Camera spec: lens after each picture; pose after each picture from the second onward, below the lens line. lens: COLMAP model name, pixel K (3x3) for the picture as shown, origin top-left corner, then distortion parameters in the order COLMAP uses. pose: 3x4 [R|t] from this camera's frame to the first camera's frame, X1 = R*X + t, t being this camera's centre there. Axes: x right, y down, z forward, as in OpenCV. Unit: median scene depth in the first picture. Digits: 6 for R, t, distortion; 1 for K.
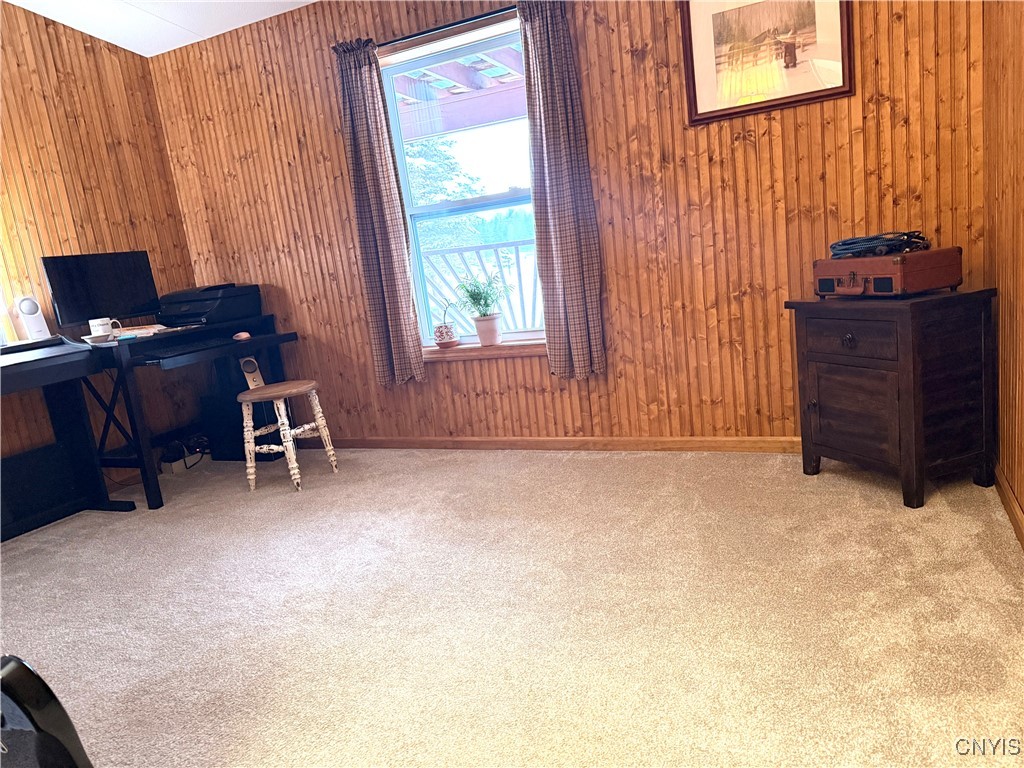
lens RADIAL K [[720.9, 0, 509.9], [0, 720.9, 386.8], [0, 0, 1]] dist [0.005051, -0.003746]
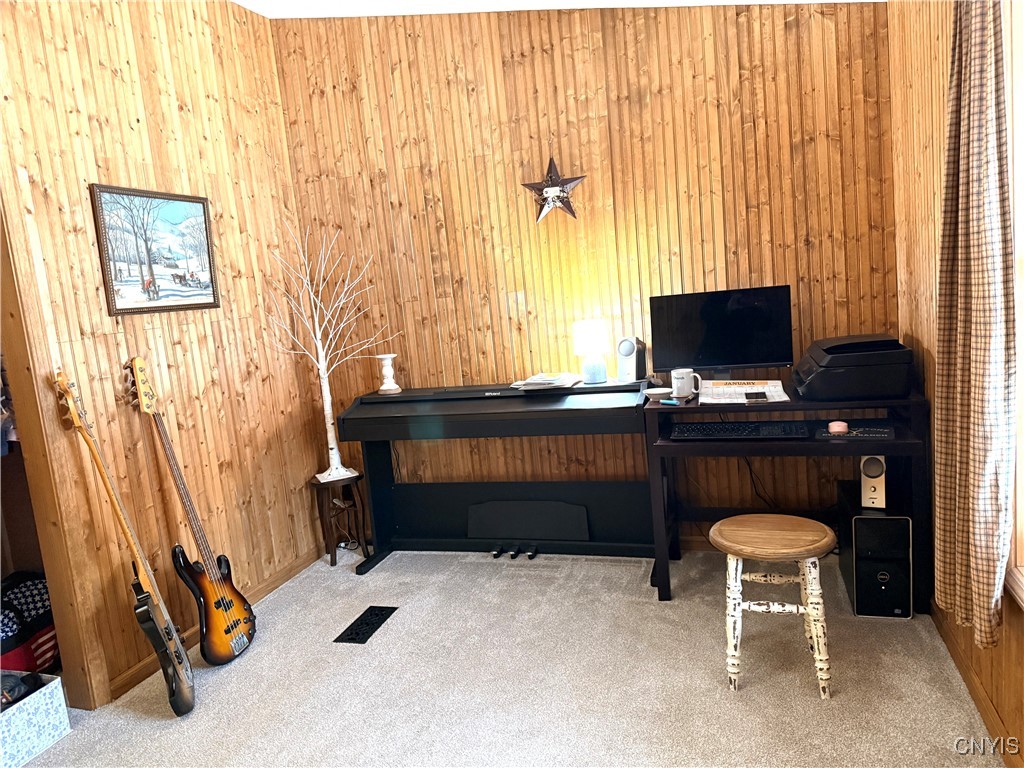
lens RADIAL K [[712.9, 0, 510.7], [0, 712.9, 388.0], [0, 0, 1]] dist [0.090528, -0.126800]
pose [[0.158353, 0.246252, -0.956182, 0.238695], [-0.116678, 0.966283, 0.229530, -0.246184], [0.980465, 0.075218, 0.181746, 0.628369]]
